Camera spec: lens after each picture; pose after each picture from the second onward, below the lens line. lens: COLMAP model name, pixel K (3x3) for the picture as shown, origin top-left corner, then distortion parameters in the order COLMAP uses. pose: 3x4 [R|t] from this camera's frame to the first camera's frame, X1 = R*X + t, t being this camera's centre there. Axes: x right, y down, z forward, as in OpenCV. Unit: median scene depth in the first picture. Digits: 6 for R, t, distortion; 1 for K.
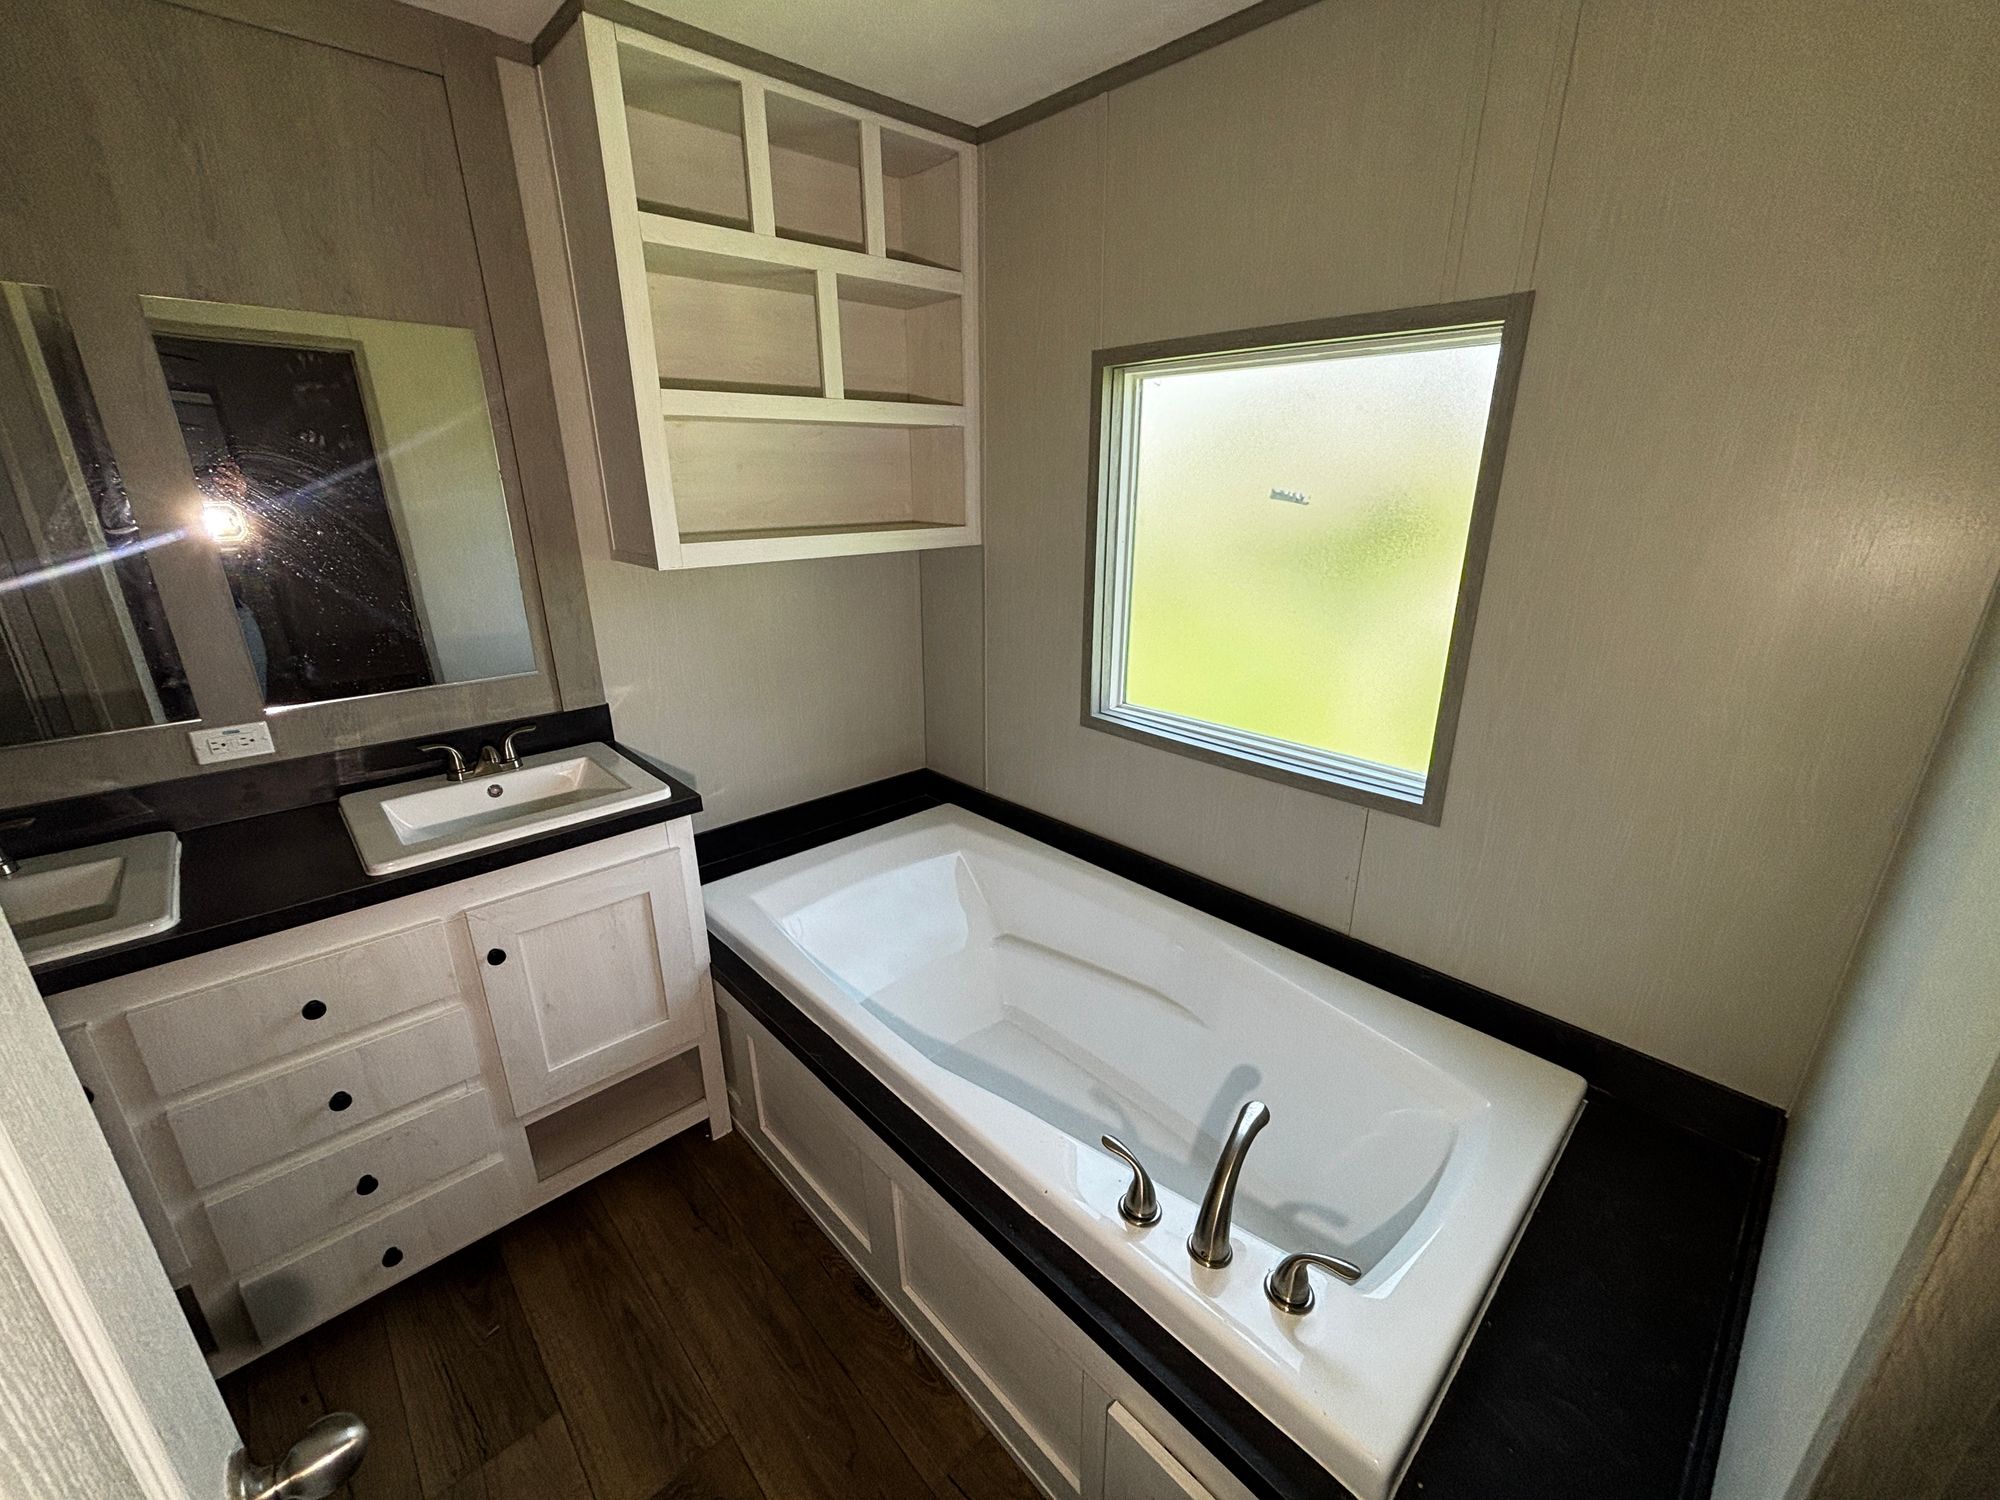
lens RADIAL K [[801.1, 0, 1000.0], [0, 801.1, 750.0], [0, 0, 1]] dist [-0.003047, -0.000170]
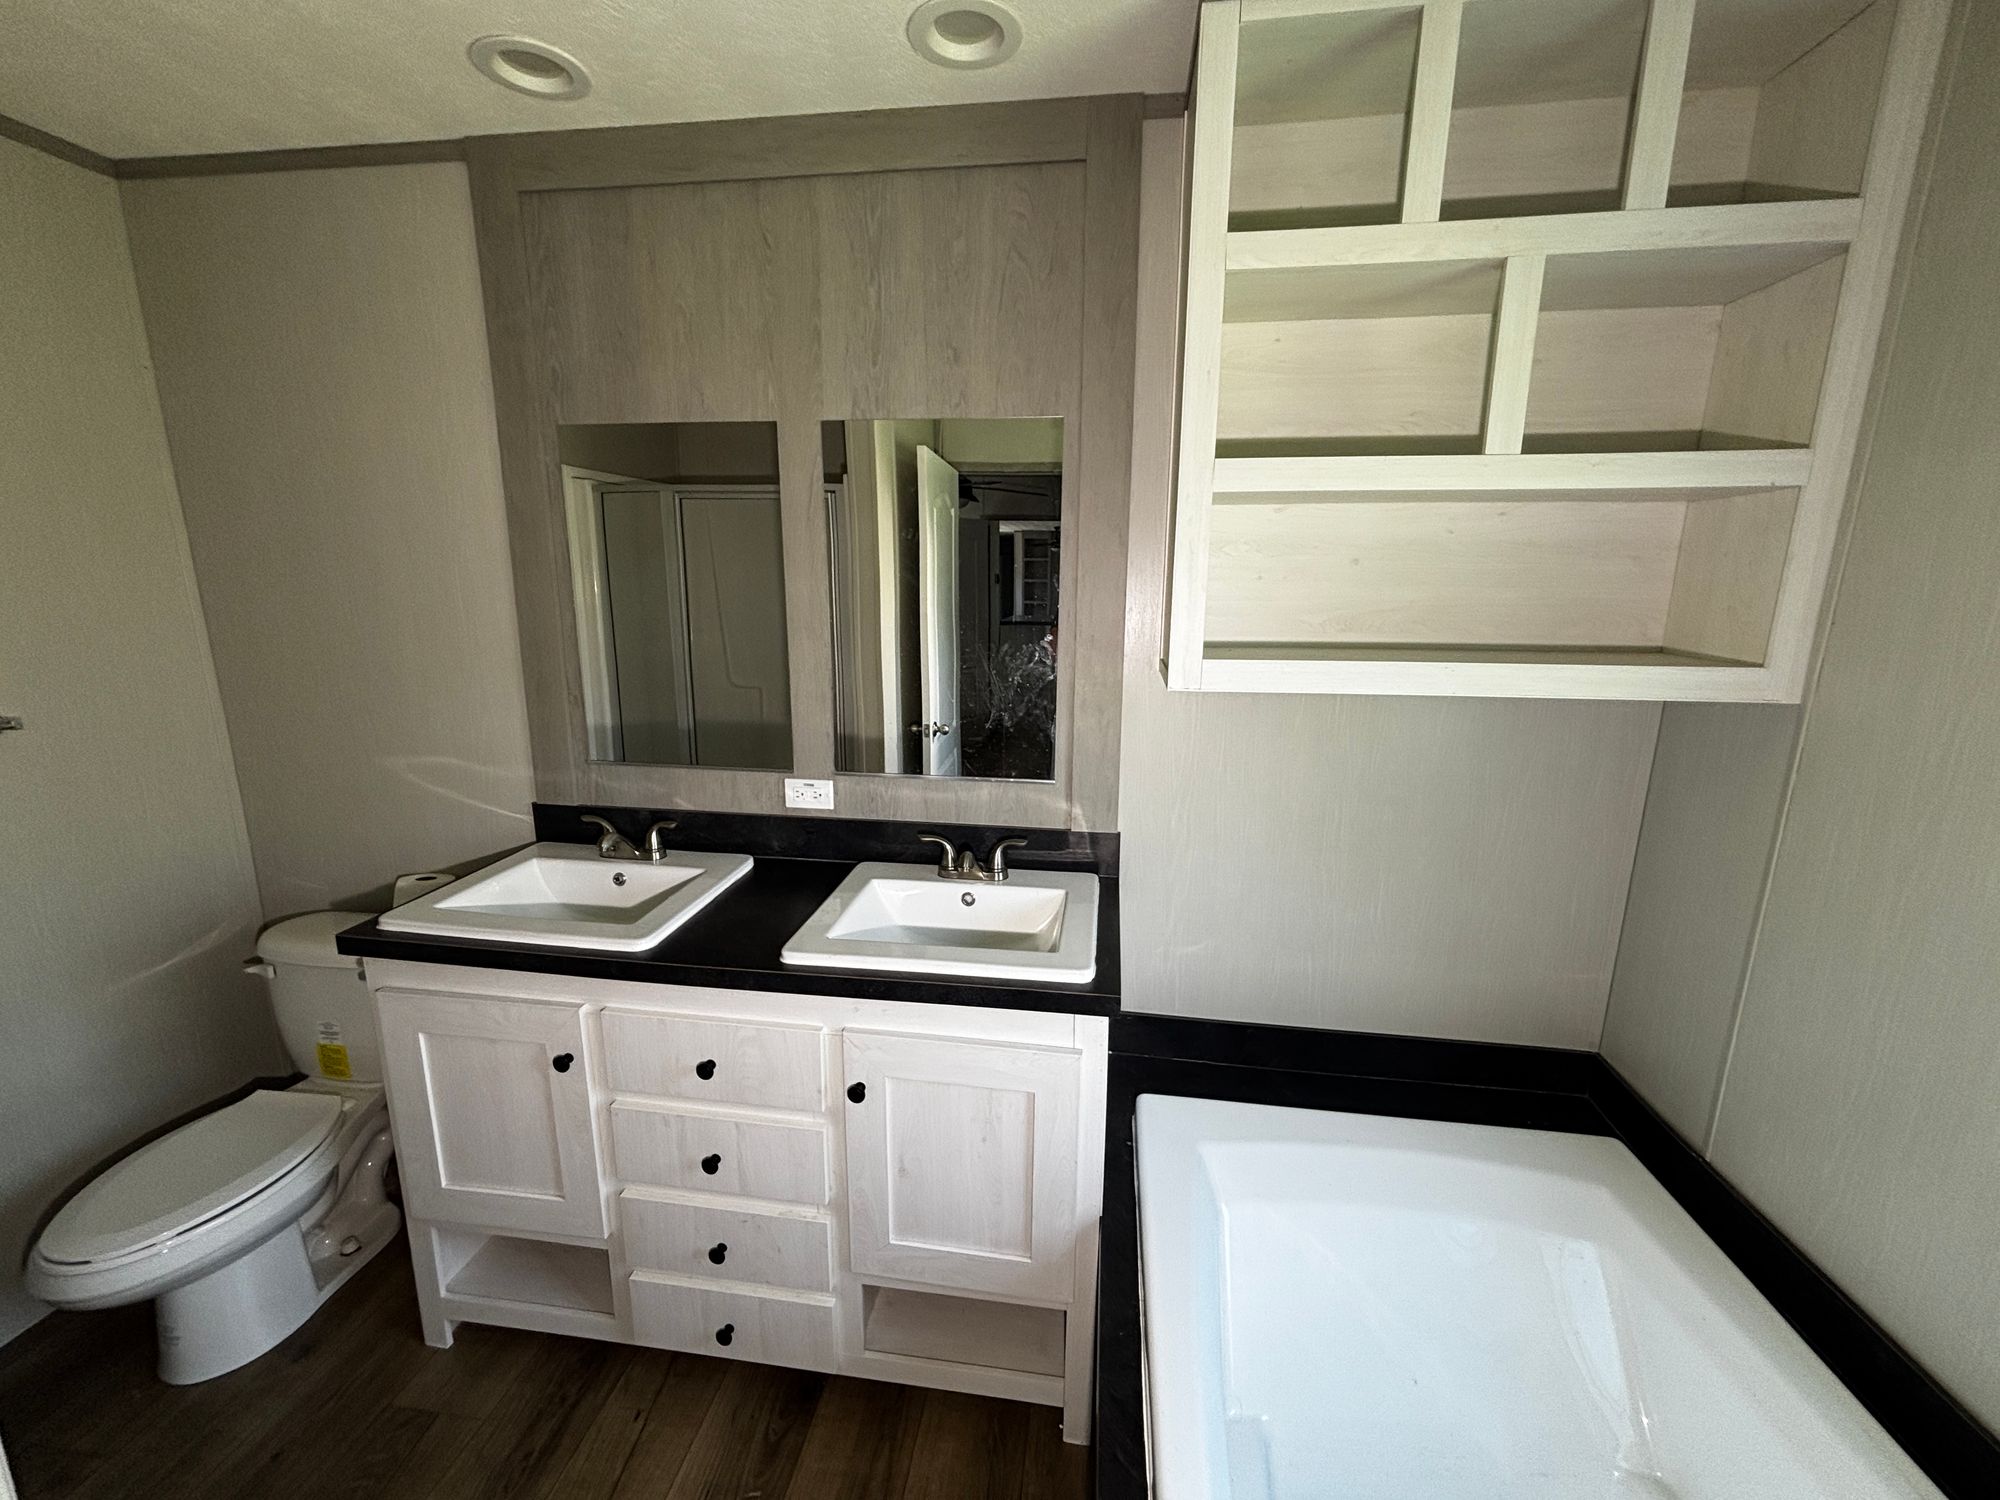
lens RADIAL K [[801.1, 0, 1000.0], [0, 801.1, 750.0], [0, 0, 1]] dist [-0.003047, -0.000170]
pose [[0.629899, 0.167557, -0.758388, 0.063419], [-0.263458, 0.964654, -0.005694, -0.119668], [0.730628, 0.203390, 0.651779, 0.390330]]
